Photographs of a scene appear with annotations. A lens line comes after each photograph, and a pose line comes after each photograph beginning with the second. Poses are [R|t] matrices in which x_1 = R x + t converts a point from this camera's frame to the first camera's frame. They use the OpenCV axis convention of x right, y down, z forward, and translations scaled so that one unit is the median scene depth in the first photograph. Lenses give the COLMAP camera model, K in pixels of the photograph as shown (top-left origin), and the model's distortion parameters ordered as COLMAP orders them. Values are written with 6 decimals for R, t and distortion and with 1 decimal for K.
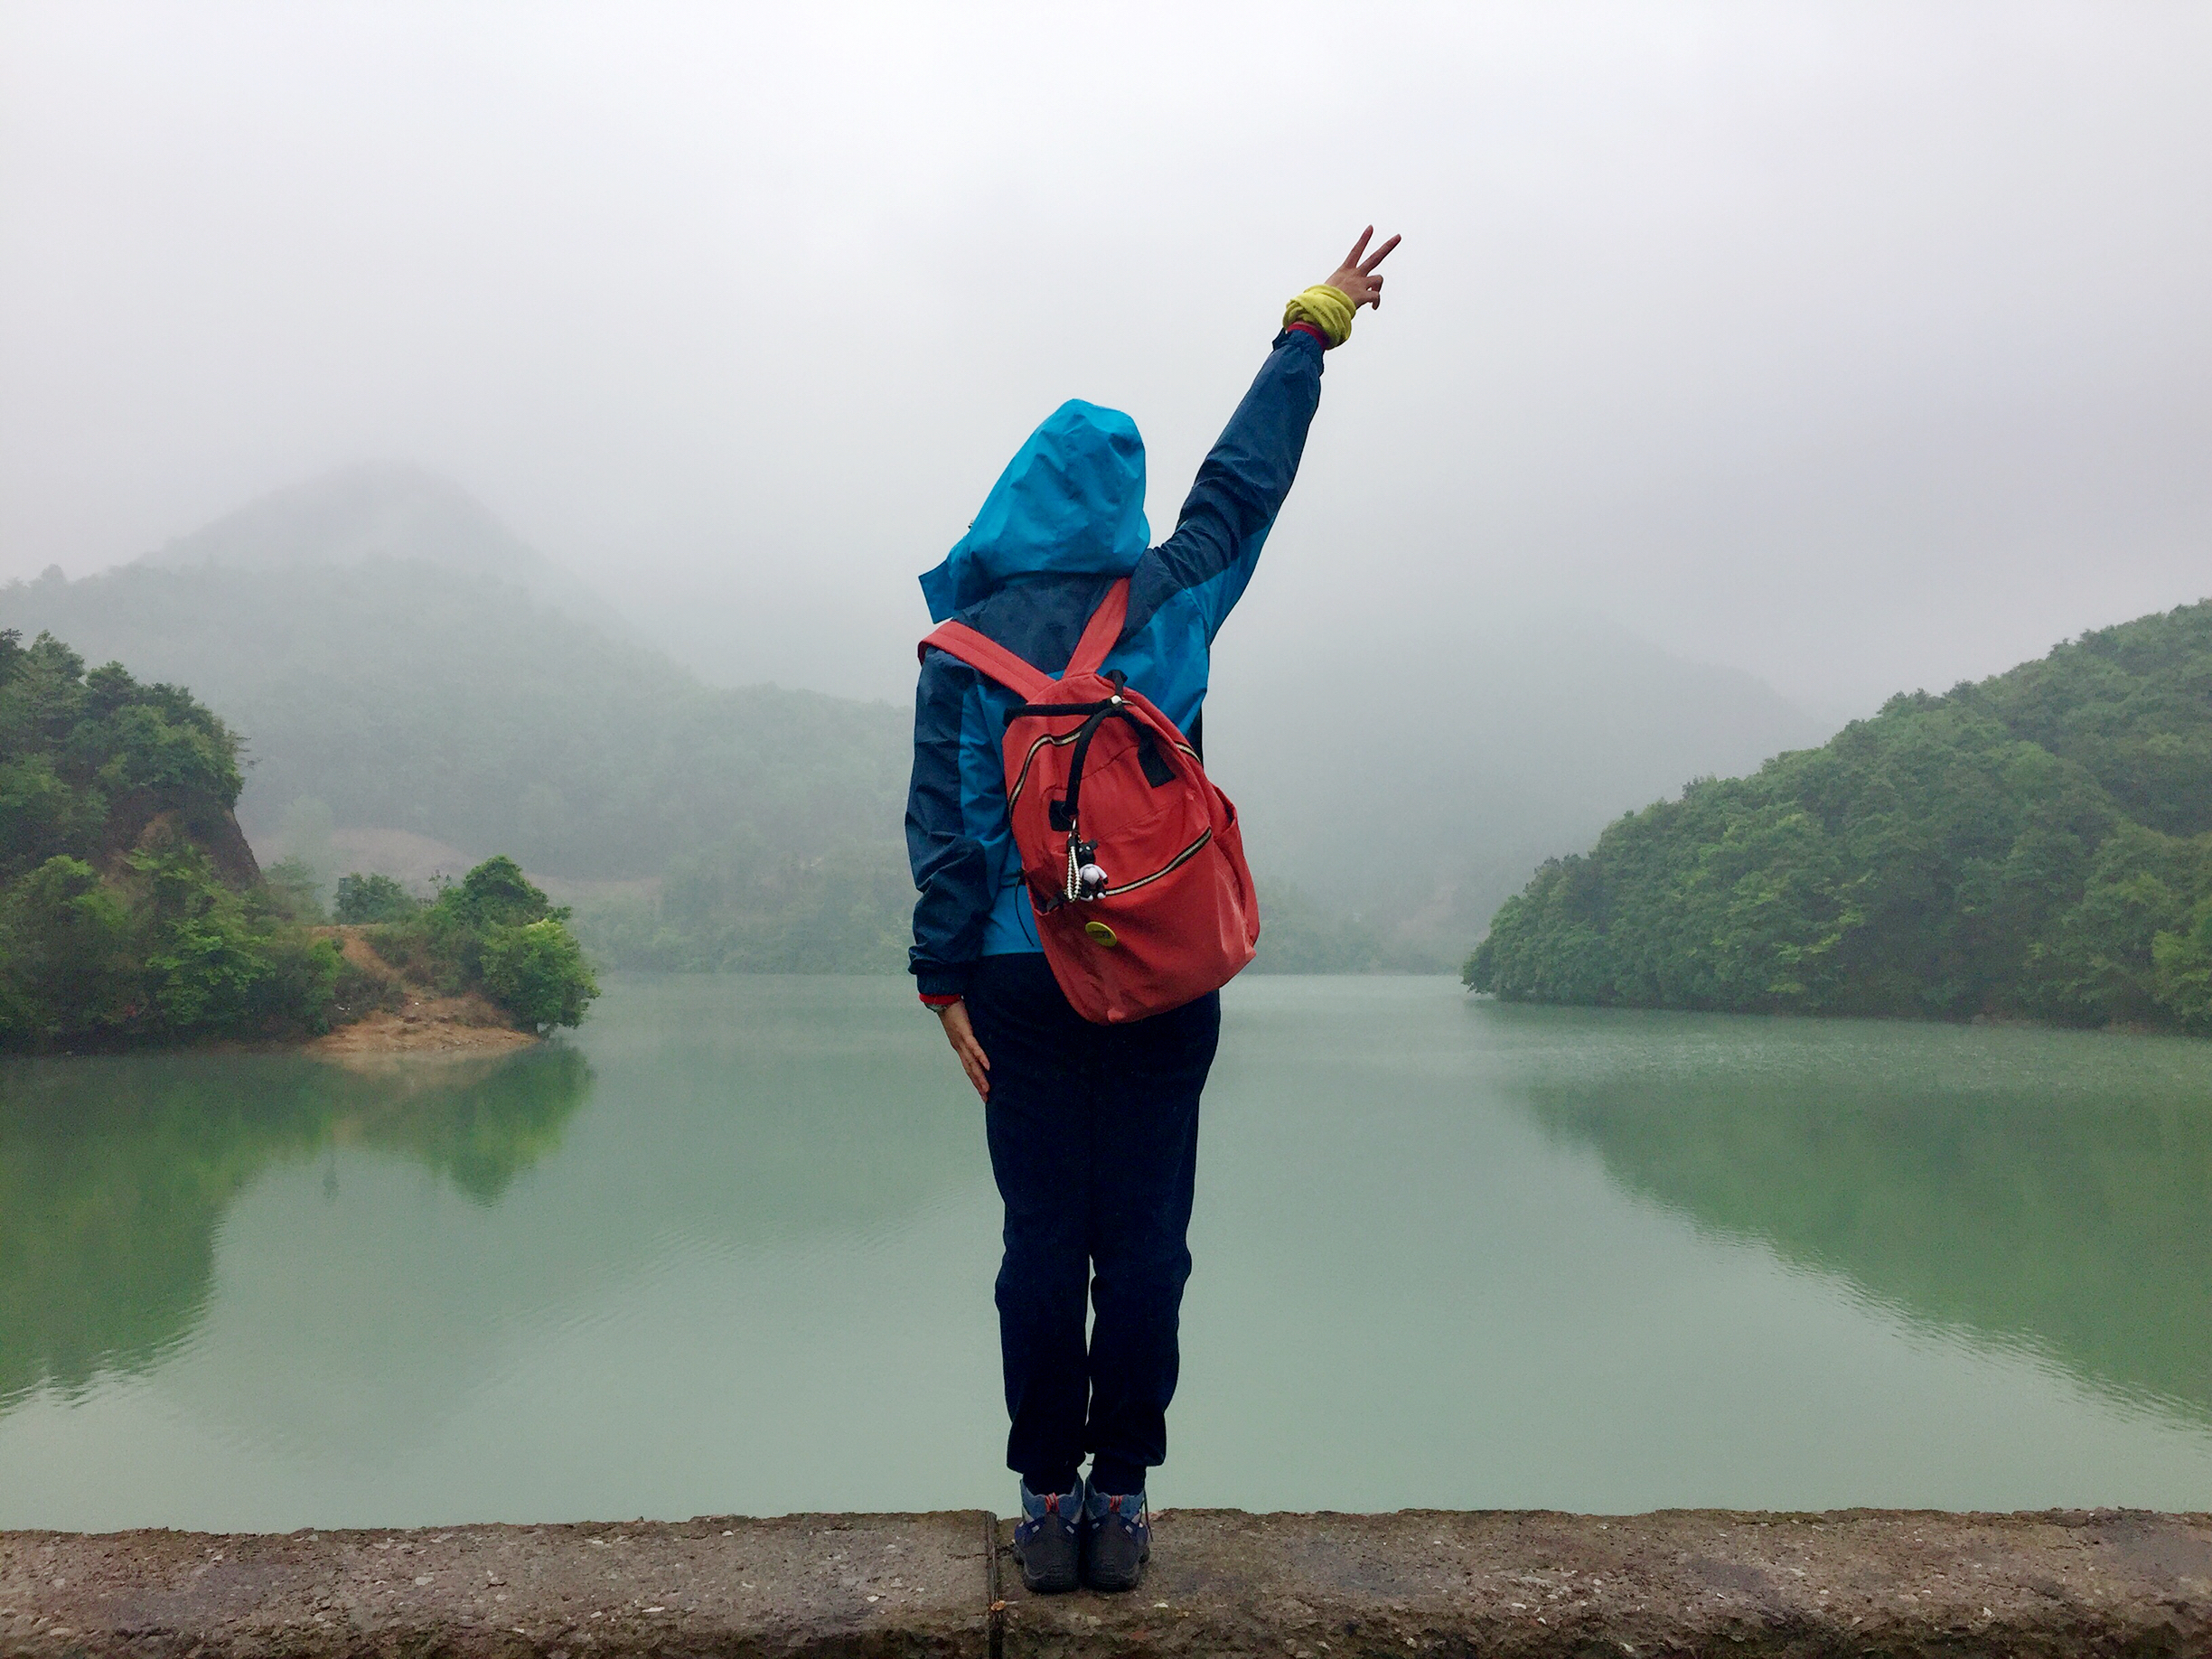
lens RADIAL K [[1890.3, 0, 1106.0], [0, 1890.3, 829.5], [0, 0, 1]] dist [0.085374, -0.107782]
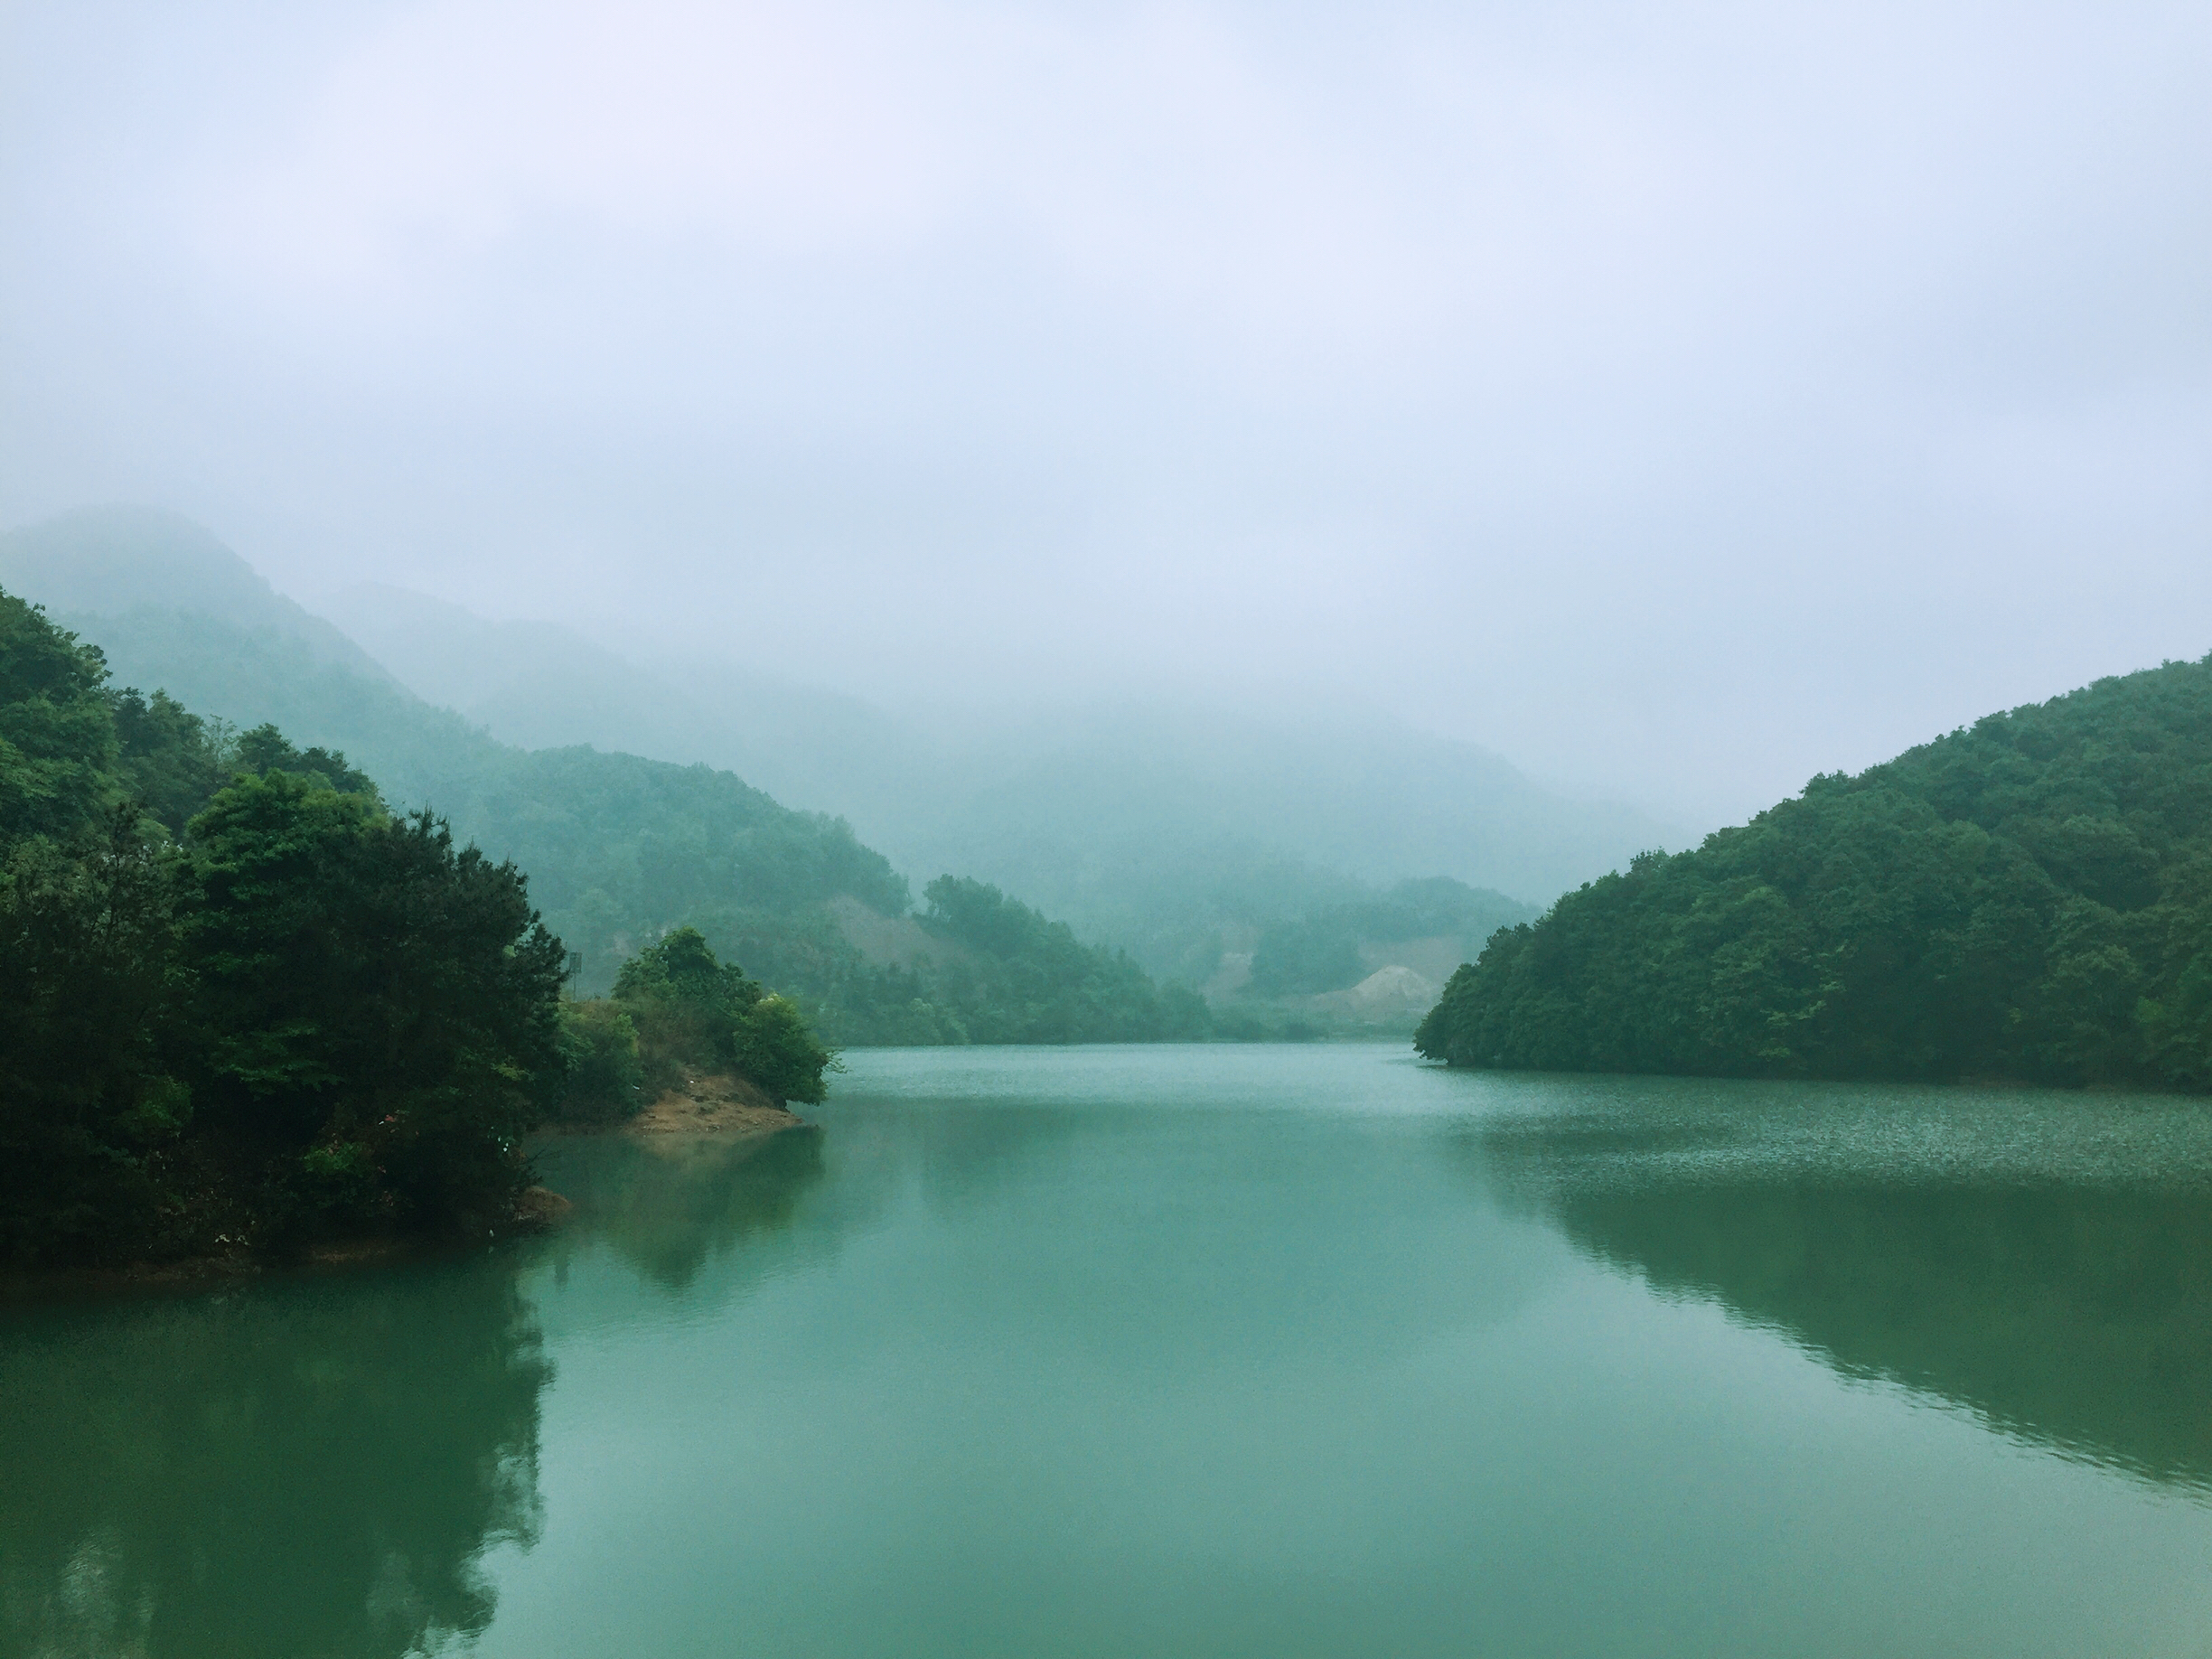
lens RADIAL K [[1903.9, 0, 1103.3], [0, 1903.9, 806.3], [0, 0, 1]] dist [0.086498, -0.117699]
pose [[0.988541, 0.009464, 0.150653, -0.172847], [-0.002449, 0.998907, -0.046683, -0.002356], [-0.150930, 0.045780, 0.987484, -0.001230]]
